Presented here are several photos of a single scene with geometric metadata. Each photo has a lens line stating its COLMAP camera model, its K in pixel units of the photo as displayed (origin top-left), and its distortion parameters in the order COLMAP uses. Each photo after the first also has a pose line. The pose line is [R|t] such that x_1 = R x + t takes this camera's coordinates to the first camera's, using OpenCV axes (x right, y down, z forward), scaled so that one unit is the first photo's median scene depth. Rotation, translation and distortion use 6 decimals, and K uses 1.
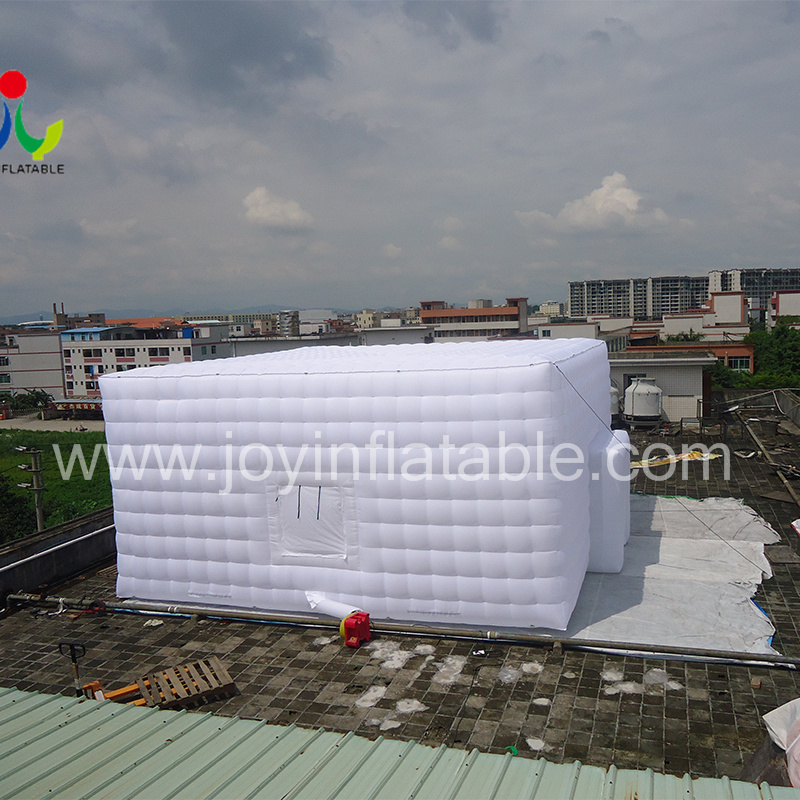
lens RADIAL K [[761.1, 0, 427.1], [0, 761.1, 401.3], [0, 0, 1]] dist [-0.012156, 0.006401]
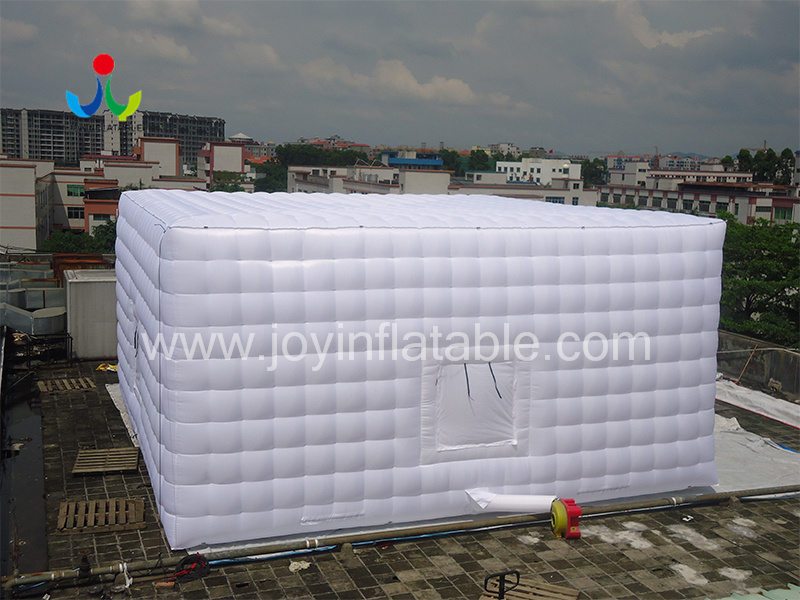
lens RADIAL K [[943.7, 0, 390.9], [0, 943.7, 298.4], [0, 0, 1]] dist [0.103486, -0.056787]
pose [[0.792522, -0.022031, 0.609445, -0.893204], [0.004026, 0.999514, 0.030897, 0.007812], [-0.609830, -0.022034, 0.792226, 0.242010]]
